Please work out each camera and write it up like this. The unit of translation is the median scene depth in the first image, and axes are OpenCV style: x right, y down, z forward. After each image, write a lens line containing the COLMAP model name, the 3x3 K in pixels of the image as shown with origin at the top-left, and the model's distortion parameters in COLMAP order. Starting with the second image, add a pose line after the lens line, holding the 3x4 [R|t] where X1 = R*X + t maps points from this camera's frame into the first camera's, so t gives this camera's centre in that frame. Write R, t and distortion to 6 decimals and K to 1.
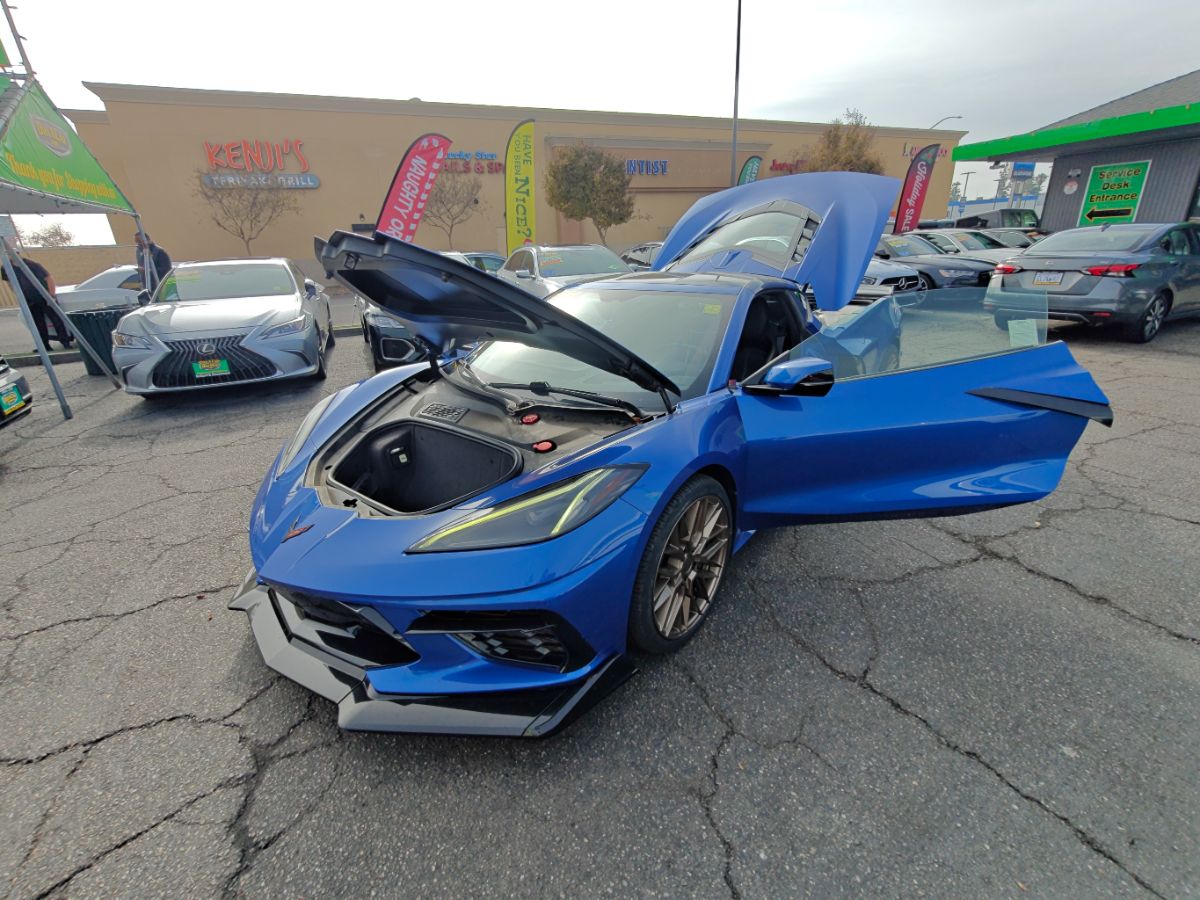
lens RADIAL K [[535.3, 0, 601.4], [0, 535.3, 446.3], [0, 0, 1]] dist [-0.000216, 0.000140]
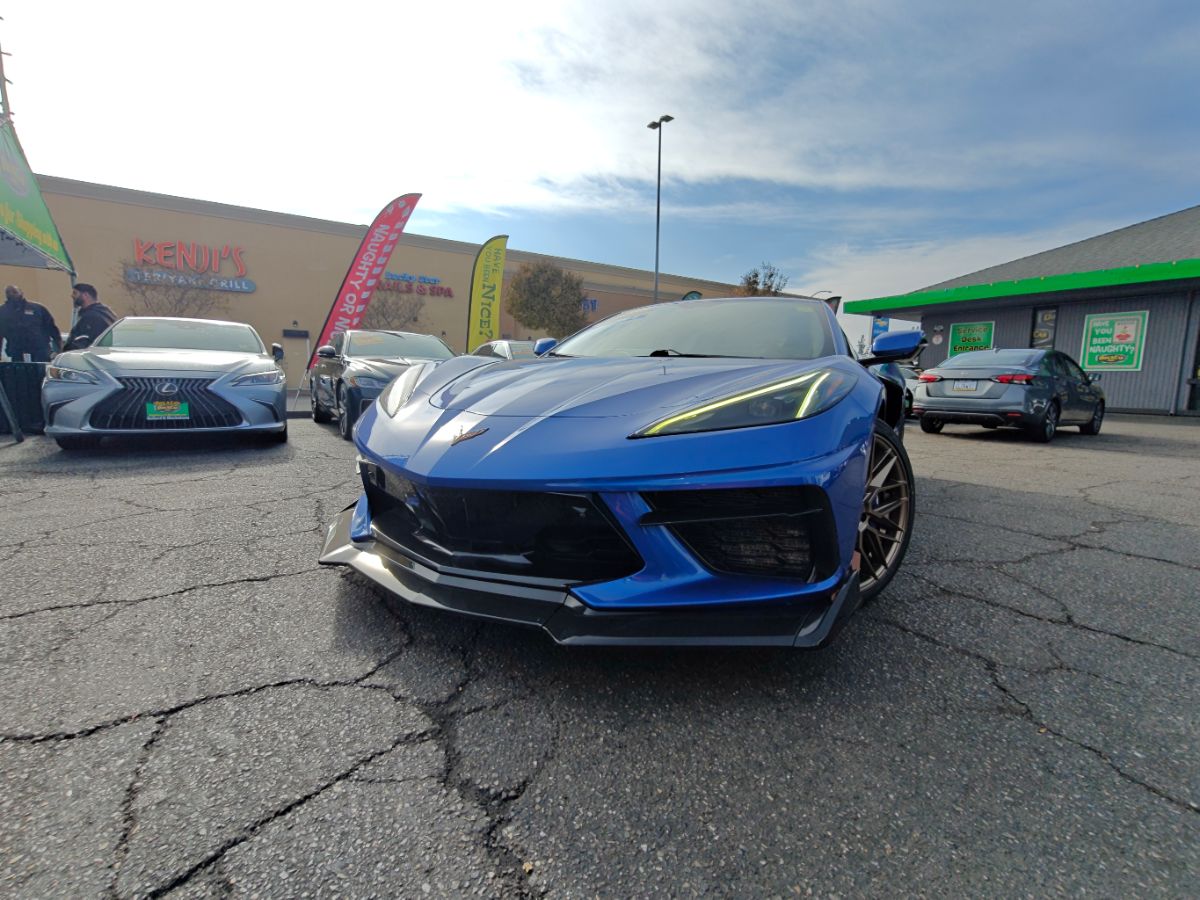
lens RADIAL K [[535.3, 0, 601.4], [0, 535.3, 446.3], [0, 0, 1]] dist [-0.000216, 0.000140]
pose [[0.986429, 0.040246, 0.159180, -0.155178], [-0.001098, 0.971088, -0.238719, 0.114055], [-0.164186, 0.235304, 0.957954, 0.051515]]
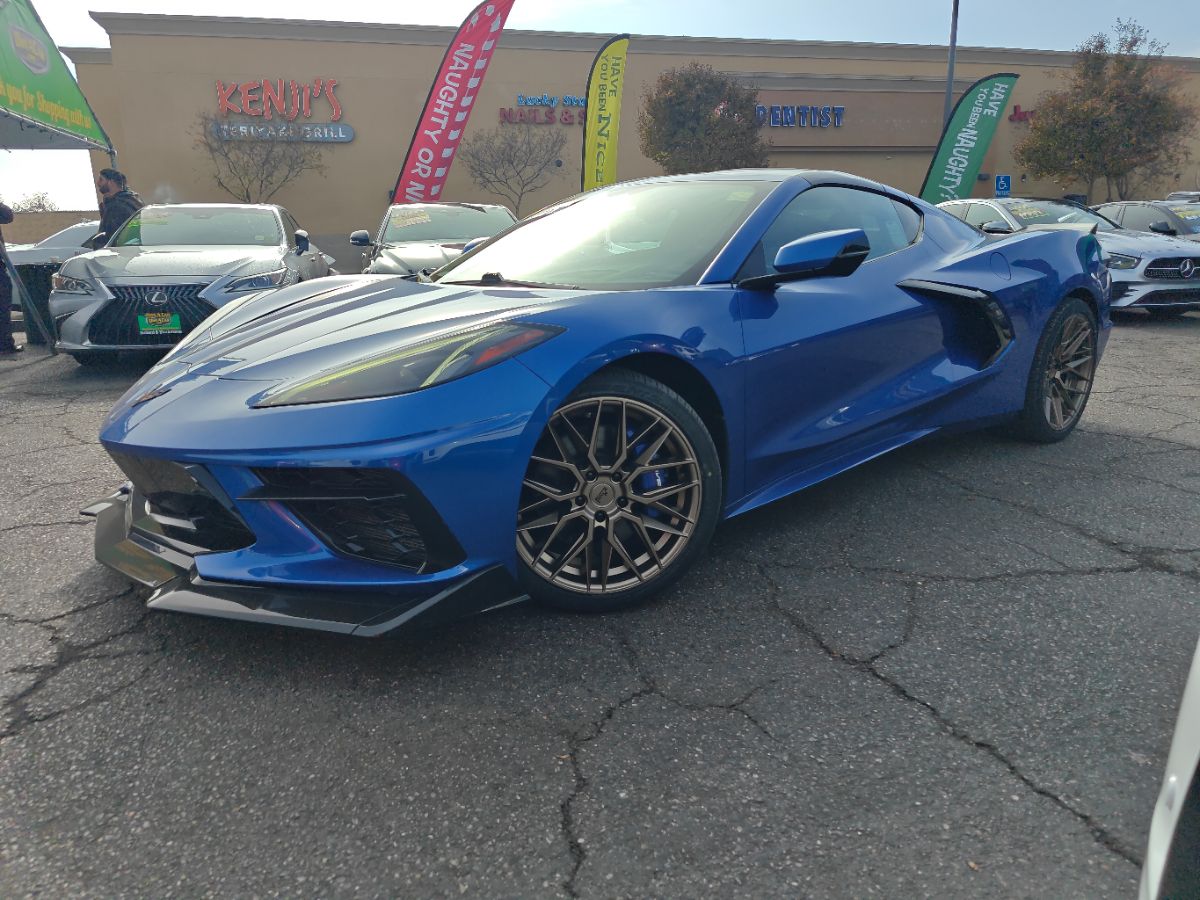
lens RADIAL K [[808.3, 0, 600.0], [0, 808.3, 450.0], [0, 0, 1]] dist [0.058792, -0.061757]
pose [[0.984149, 0.065798, -0.164684, 0.096940], [-0.082804, 0.991674, -0.098624, 0.093397], [0.156824, 0.110697, 0.981403, -0.035722]]
